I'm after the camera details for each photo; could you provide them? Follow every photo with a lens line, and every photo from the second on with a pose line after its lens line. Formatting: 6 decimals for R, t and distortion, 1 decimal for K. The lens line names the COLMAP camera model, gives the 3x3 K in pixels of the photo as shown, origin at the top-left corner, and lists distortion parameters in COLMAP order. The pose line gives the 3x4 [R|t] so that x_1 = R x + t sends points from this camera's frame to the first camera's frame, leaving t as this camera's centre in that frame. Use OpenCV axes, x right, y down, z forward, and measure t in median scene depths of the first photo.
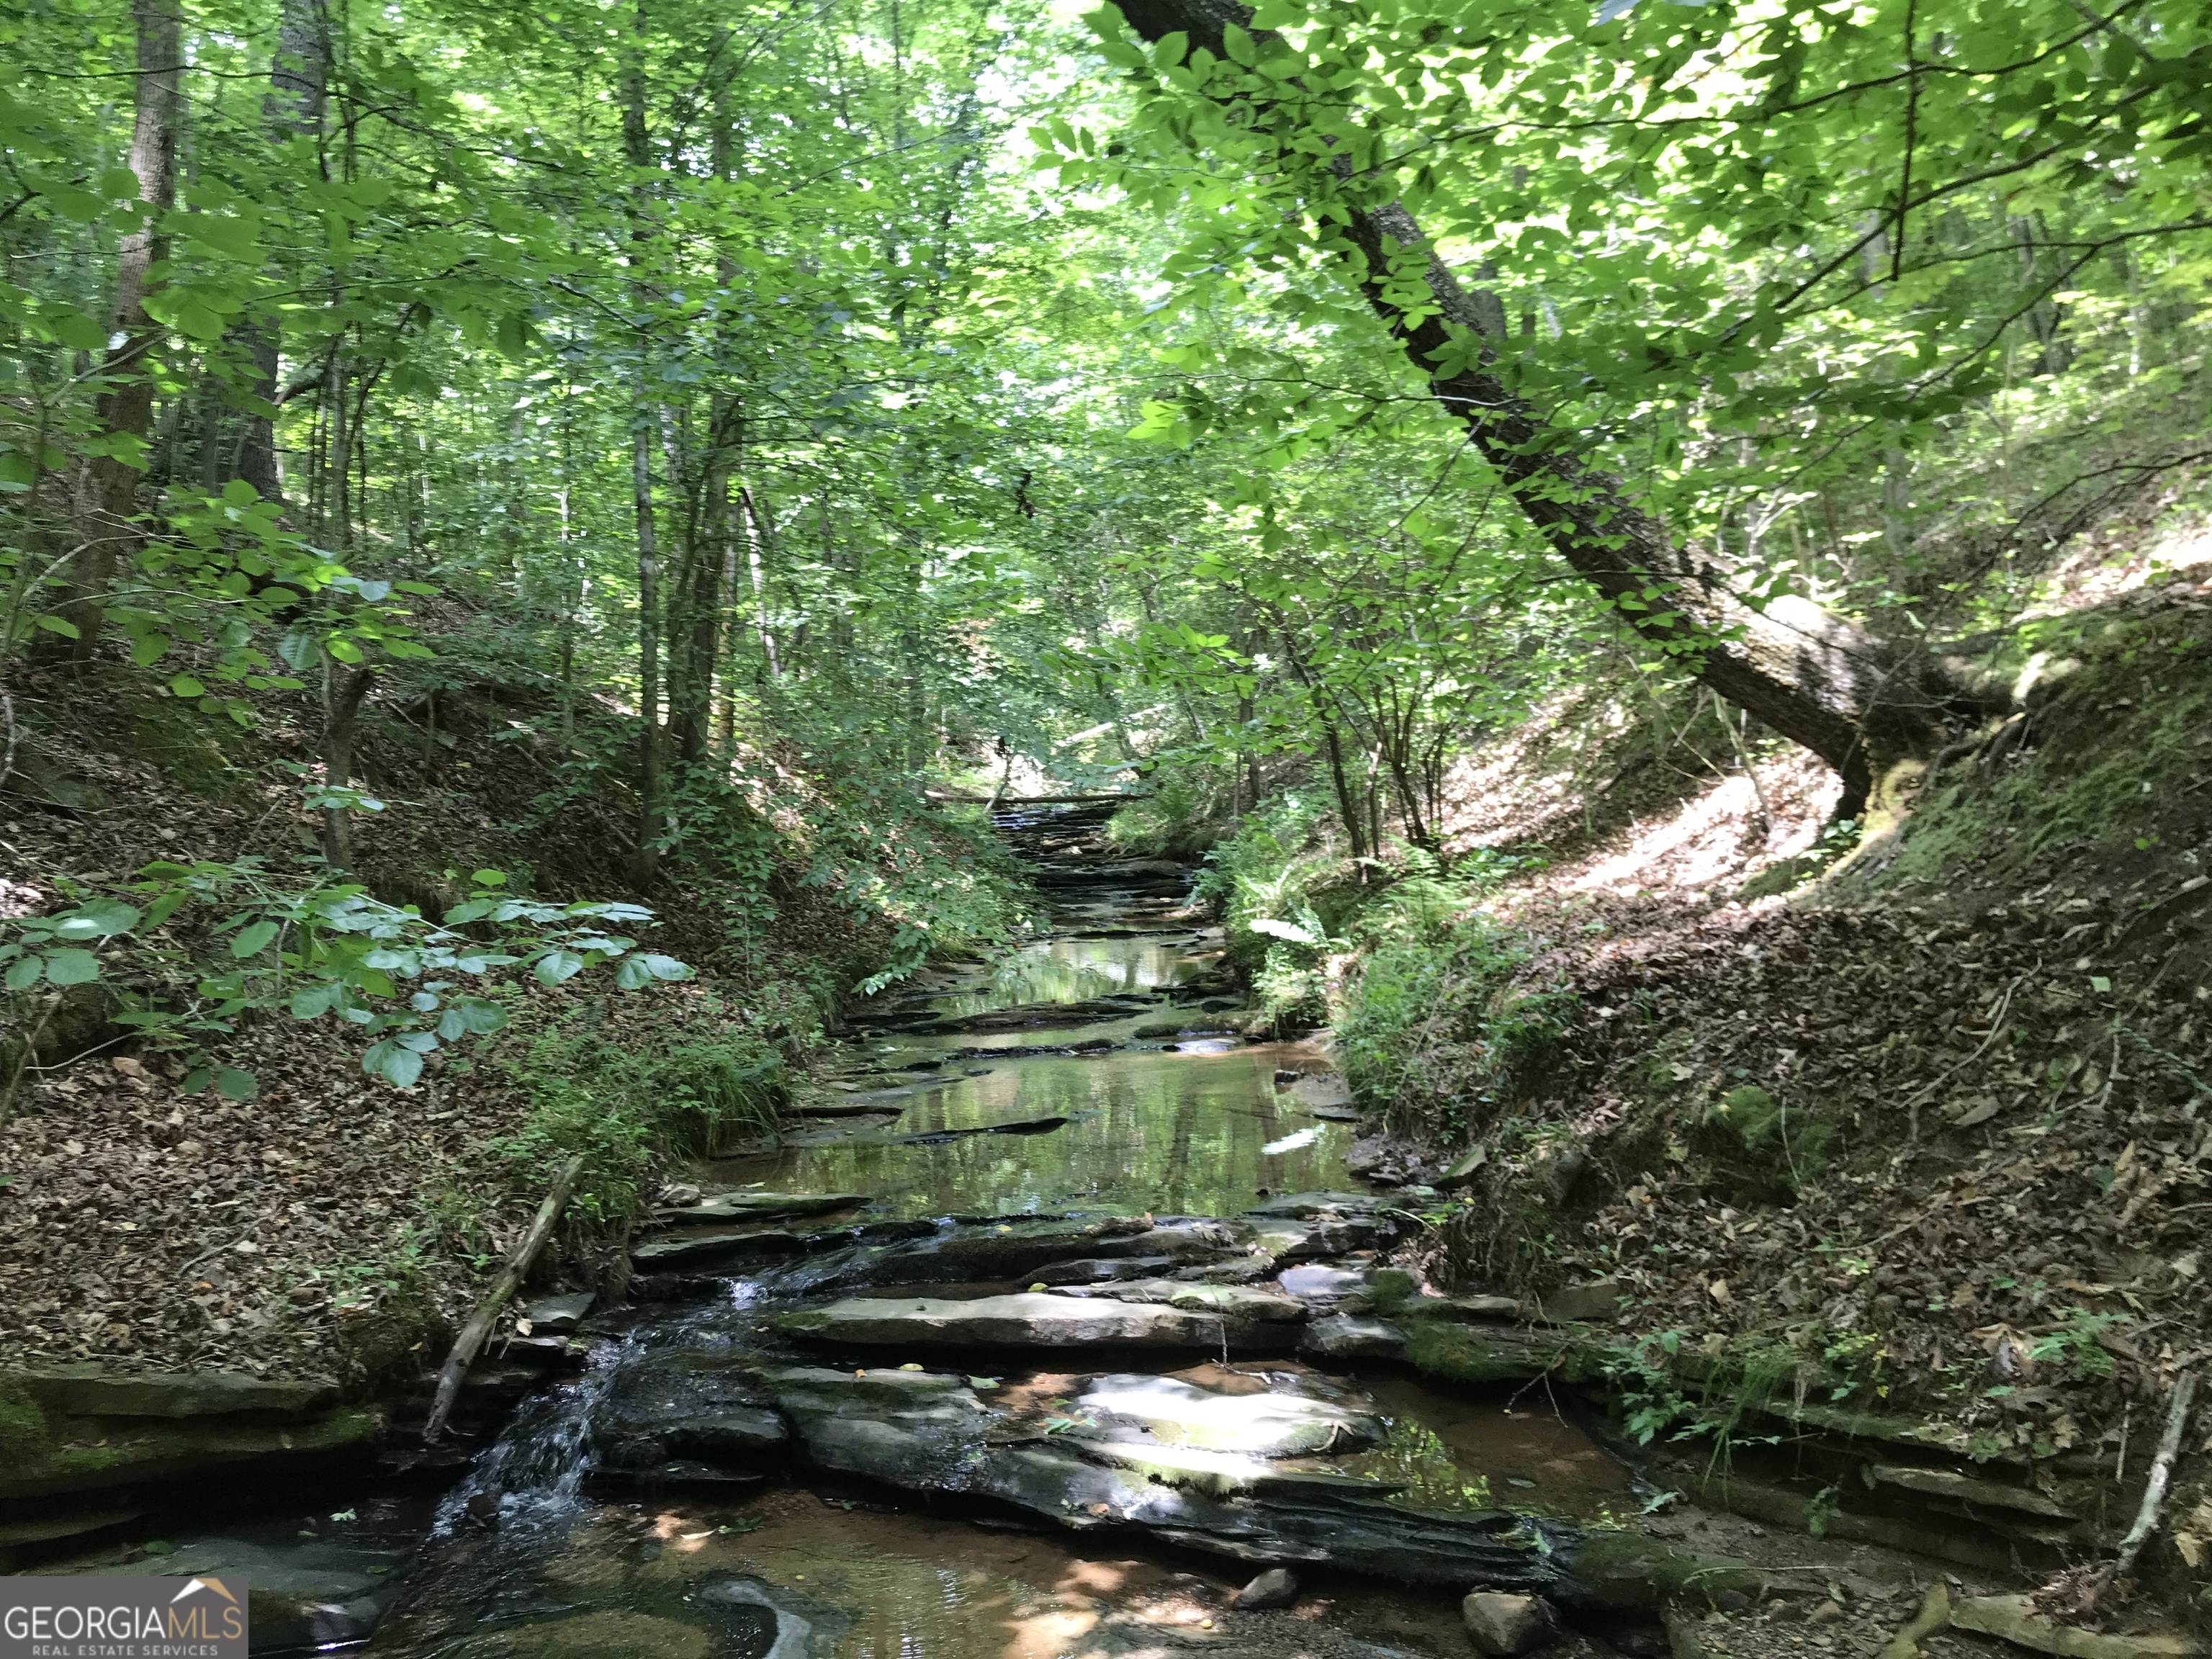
lens RADIAL K [[1790.7, 0, 1100.5], [0, 1790.7, 806.4], [0, 0, 1]] dist [0.075279, -0.000896]
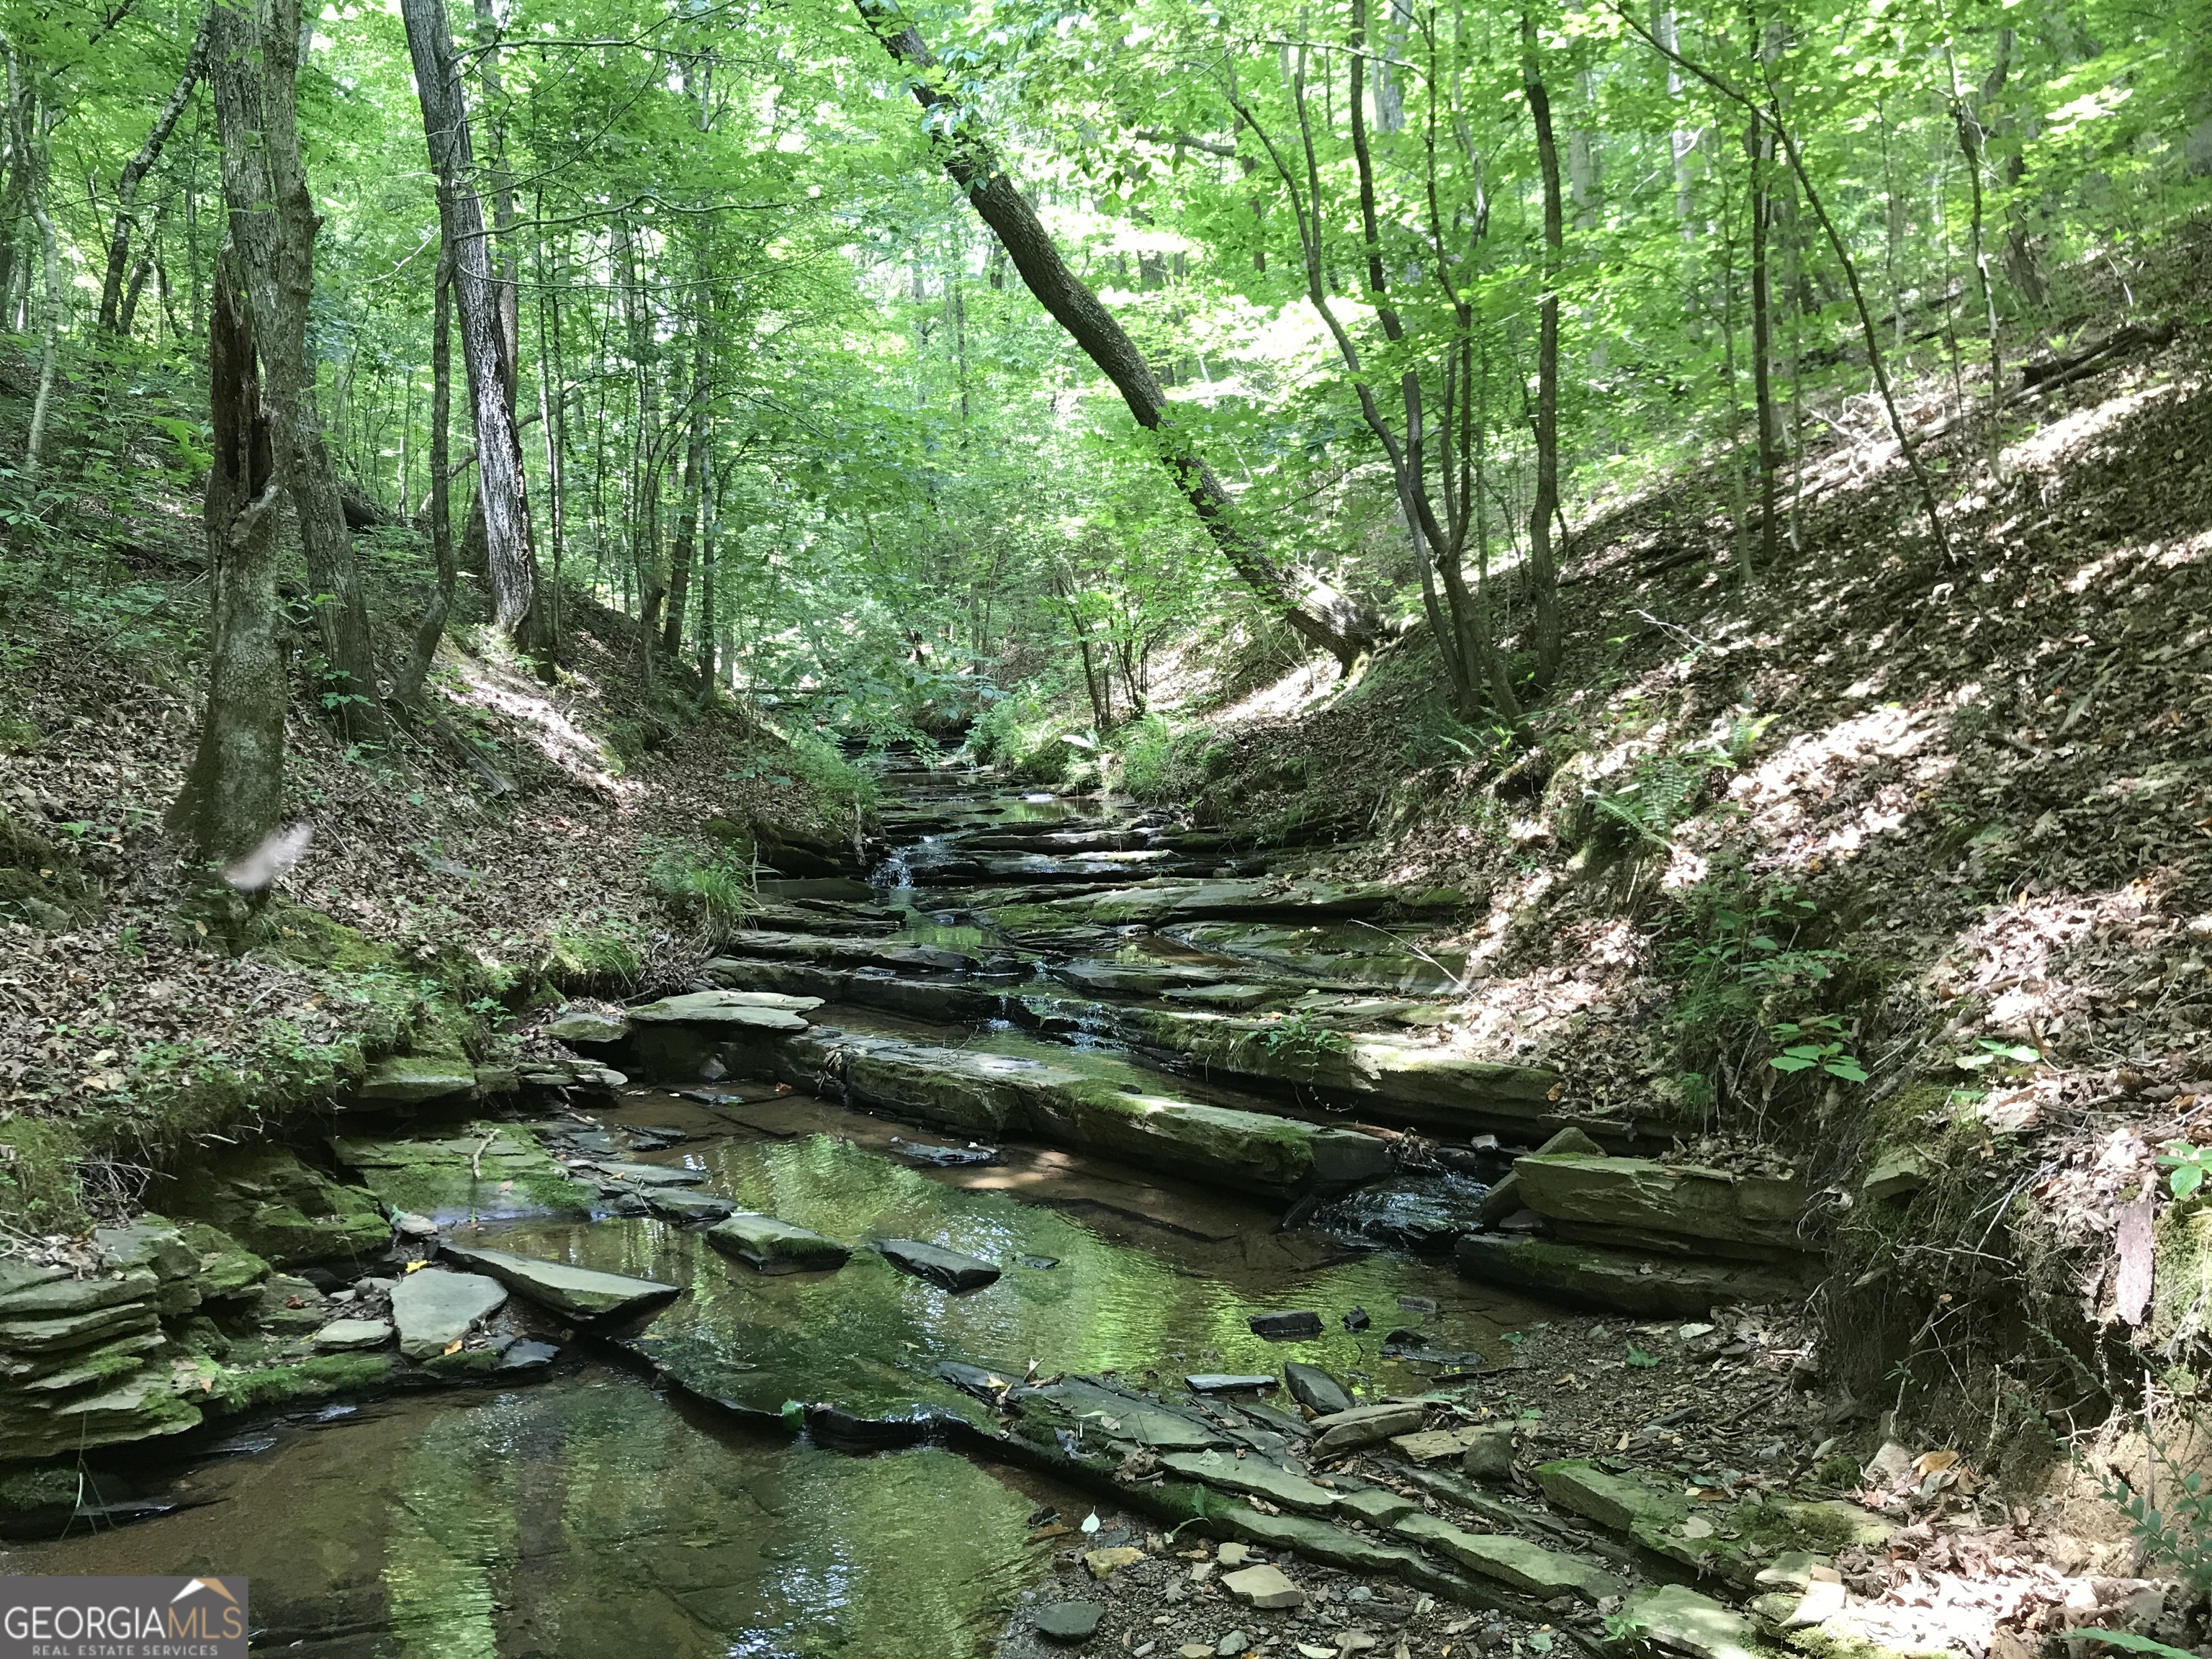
lens RADIAL K [[1790.7, 0, 1100.2], [0, 1790.7, 837.0], [0, 0, 1]] dist [0.075279, -0.000896]
pose [[0.976797, 0.009498, 0.213958, -0.357023], [-0.023048, 0.997876, 0.060926, 0.068548], [-0.212925, -0.064443, 0.974941, -1.107226]]
